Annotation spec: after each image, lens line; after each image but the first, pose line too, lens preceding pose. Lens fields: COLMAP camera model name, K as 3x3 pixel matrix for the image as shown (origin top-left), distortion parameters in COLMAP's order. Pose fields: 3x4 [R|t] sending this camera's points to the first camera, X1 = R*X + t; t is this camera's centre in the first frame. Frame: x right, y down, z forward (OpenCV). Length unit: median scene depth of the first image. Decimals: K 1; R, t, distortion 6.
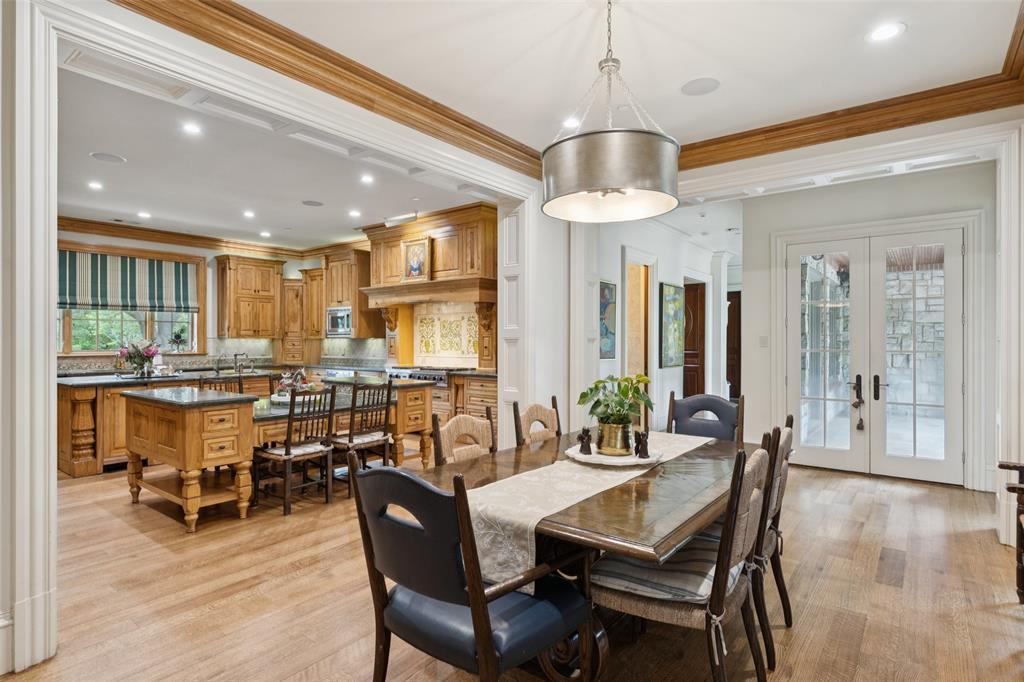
lens RADIAL K [[534.0, 0, 517.8], [0, 534.0, 338.9], [0, 0, 1]] dist [-0.002287, -0.000263]
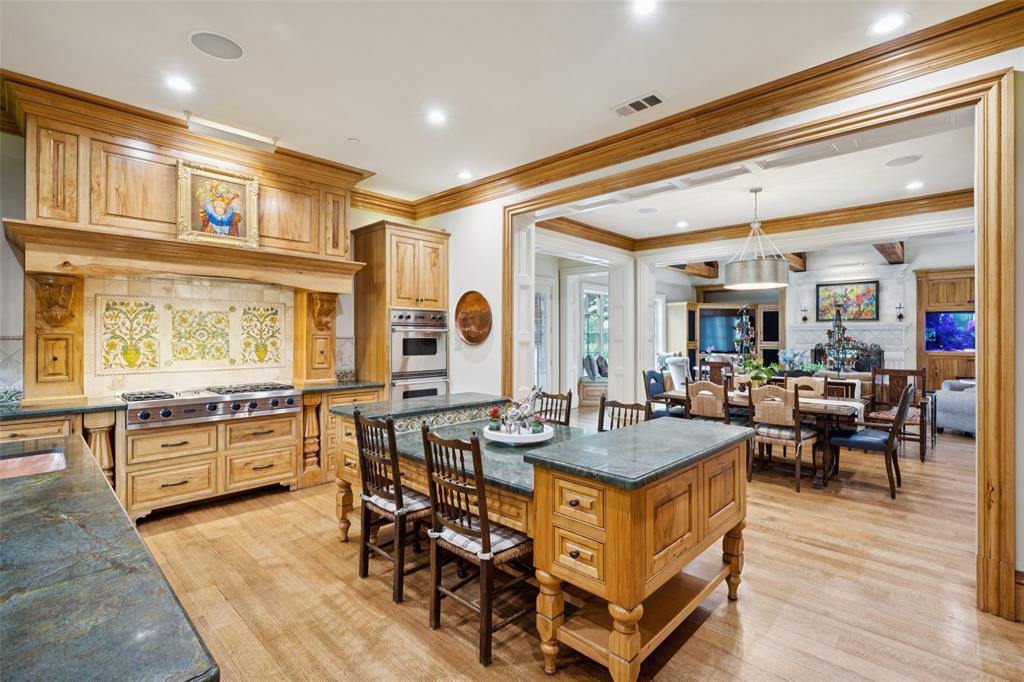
lens RADIAL K [[460.9, 0, 519.0], [0, 460.9, 336.0], [0, 0, 1]] dist [0.002245, 0.000546]
pose [[0.100063, 0.000855, 0.994981, -0.588601], [-0.006051, 0.999982, -0.000250, -0.007467], [-0.994963, -0.005996, 0.100066, 0.559421]]
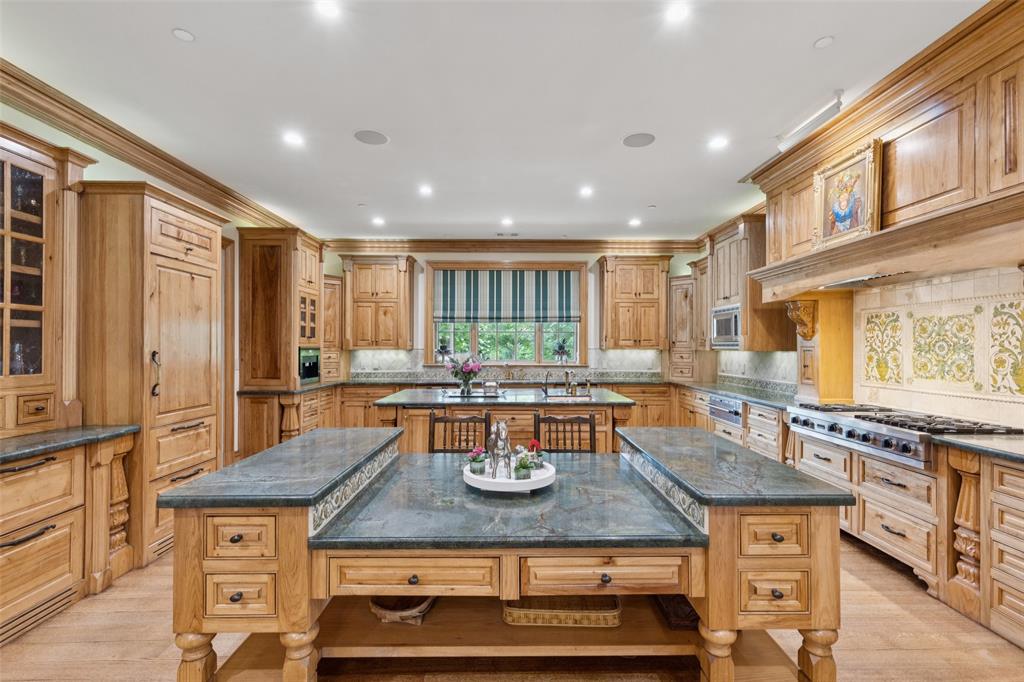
lens RADIAL K [[460.9, 0, 510.4], [0, 460.9, 344.9], [0, 0, 1]] dist [0.002245, 0.000546]
pose [[0.617248, -0.000939, -0.786768, -0.038496], [0.000595, 1.000000, -0.000727, -0.008833], [0.786768, -0.000020, 0.617249, 0.431357]]
